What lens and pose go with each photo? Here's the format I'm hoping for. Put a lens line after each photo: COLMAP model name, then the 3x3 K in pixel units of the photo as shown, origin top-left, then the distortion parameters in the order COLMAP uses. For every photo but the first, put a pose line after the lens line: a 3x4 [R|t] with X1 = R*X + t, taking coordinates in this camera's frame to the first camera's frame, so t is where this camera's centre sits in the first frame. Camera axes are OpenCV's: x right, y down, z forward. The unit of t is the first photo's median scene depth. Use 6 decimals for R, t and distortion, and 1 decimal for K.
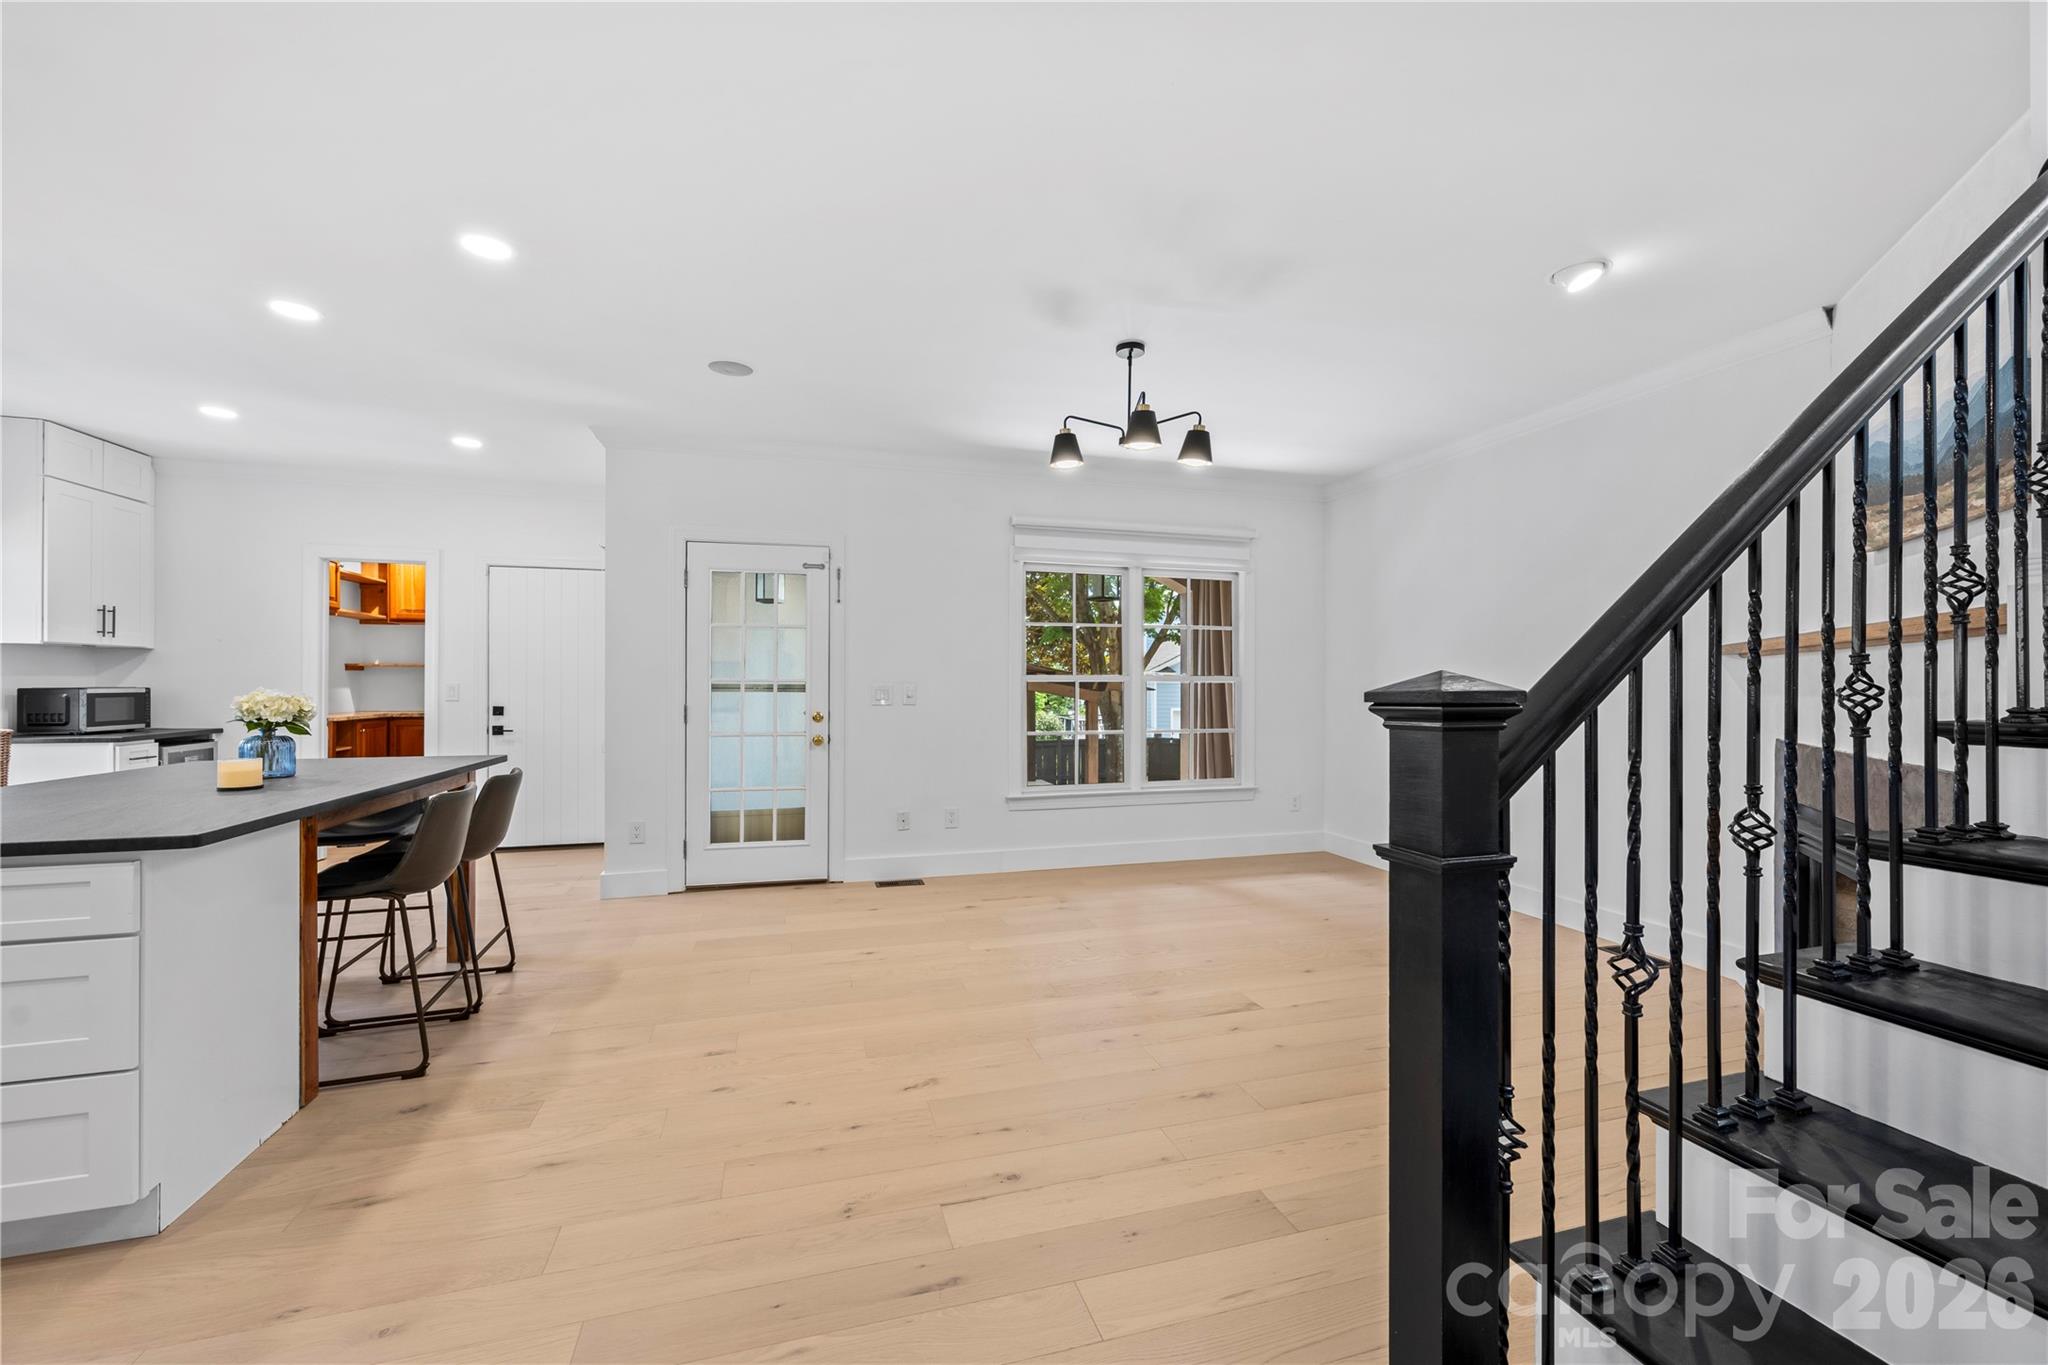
lens RADIAL K [[815.7, 0, 1026.7], [0, 815.7, 676.2], [0, 0, 1]] dist [0.002783, 0.000351]
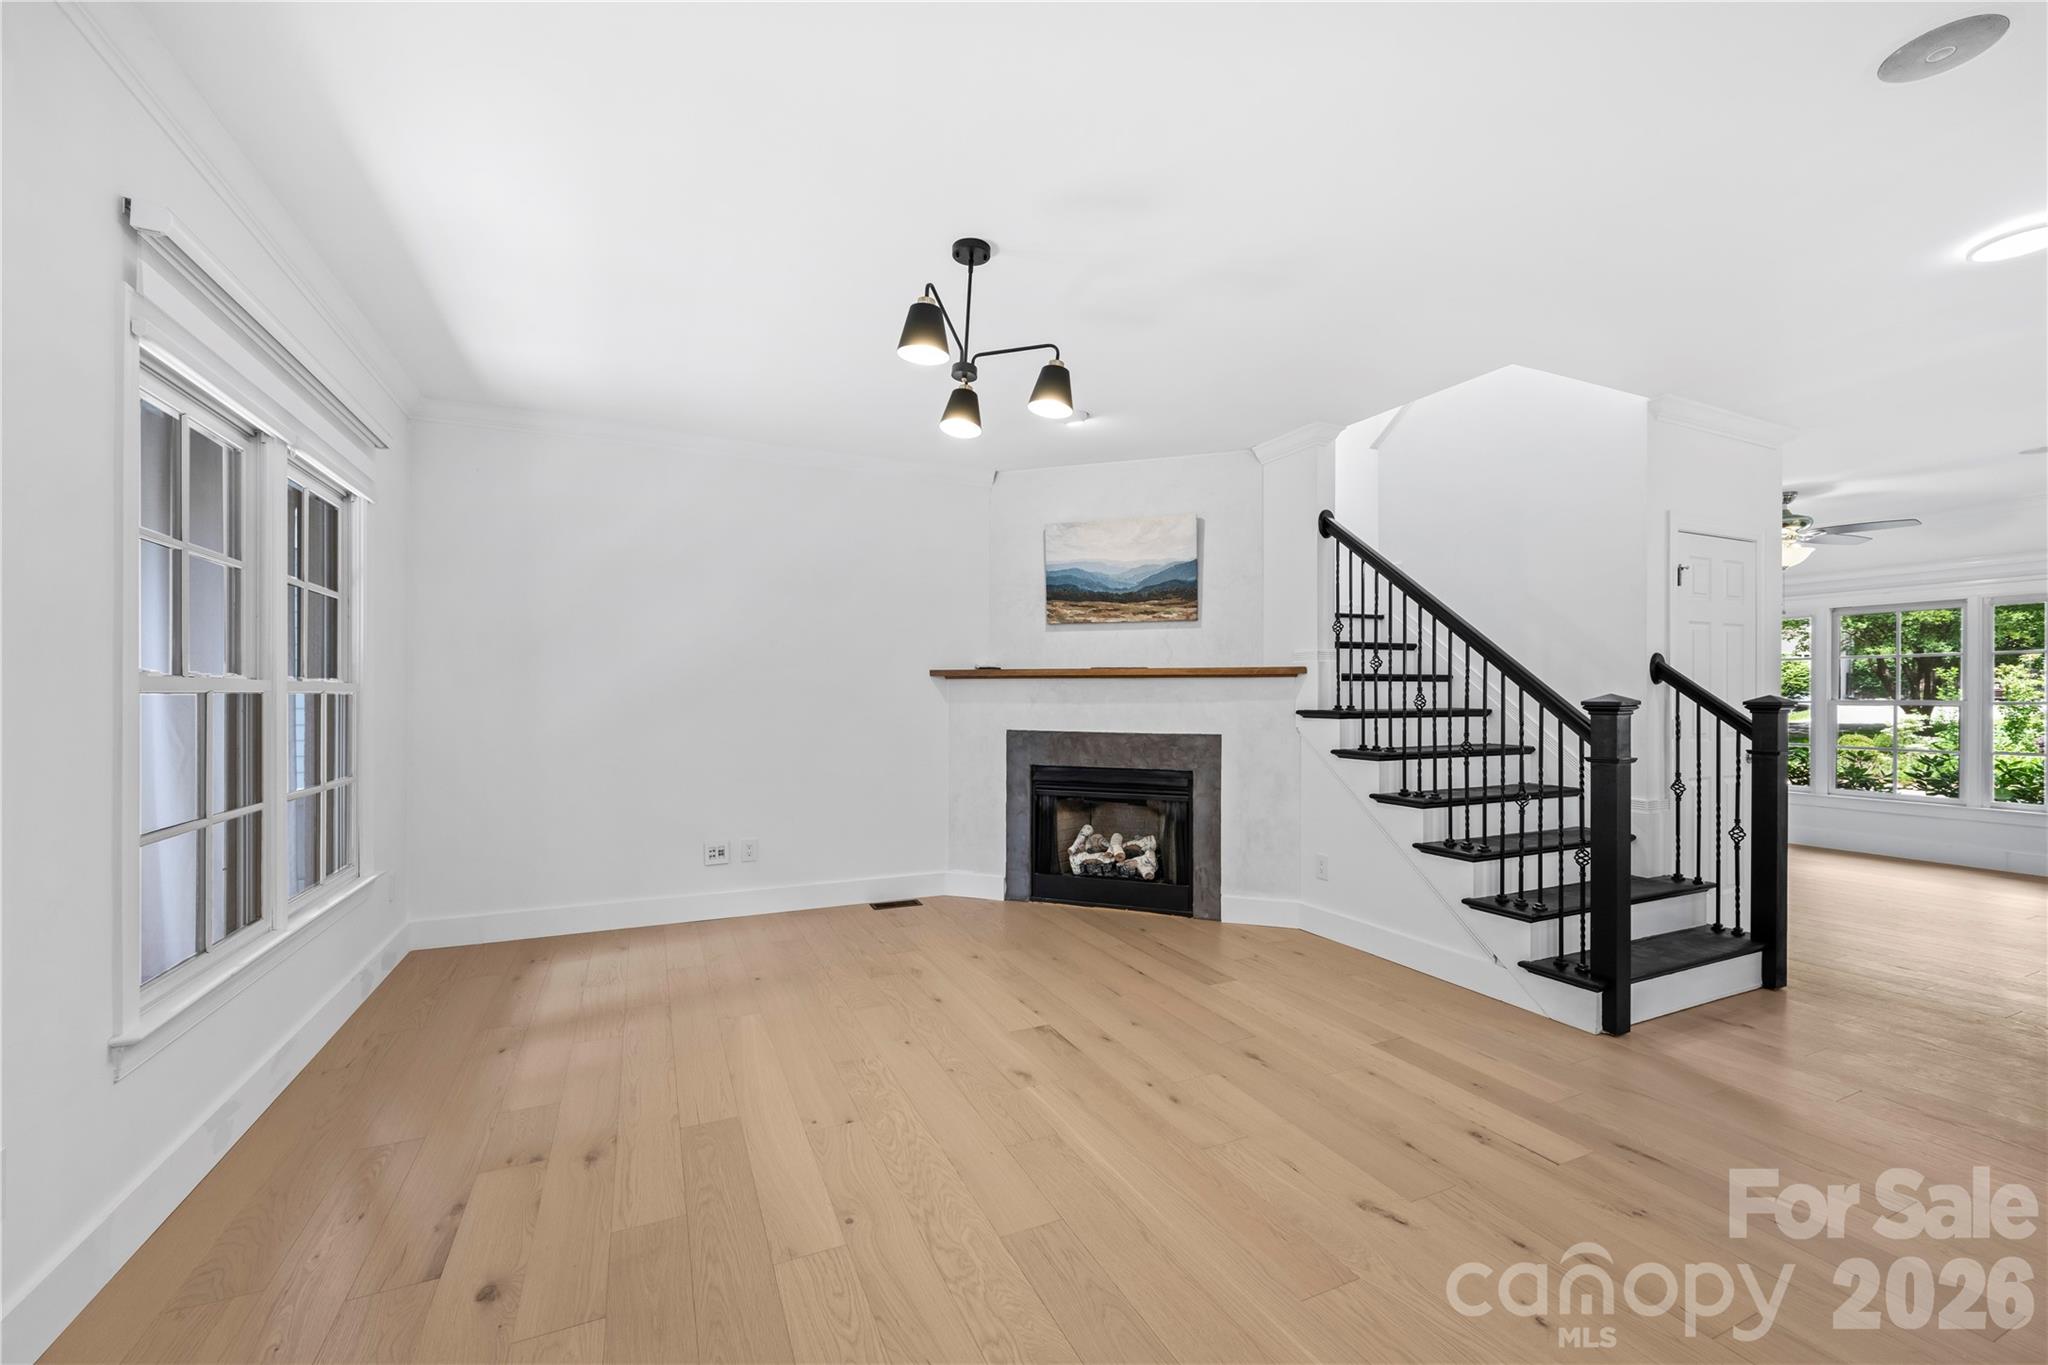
lens RADIAL K [[815.7, 0, 1023.9], [0, 815.7, 689.8], [0, 0, 1]] dist [0.002783, 0.000351]
pose [[-0.138357, -0.001966, 0.990380, -0.723238], [-0.014557, 0.999894, -0.000049, -0.003056], [-0.990275, -0.014424, -0.138371, 1.218785]]
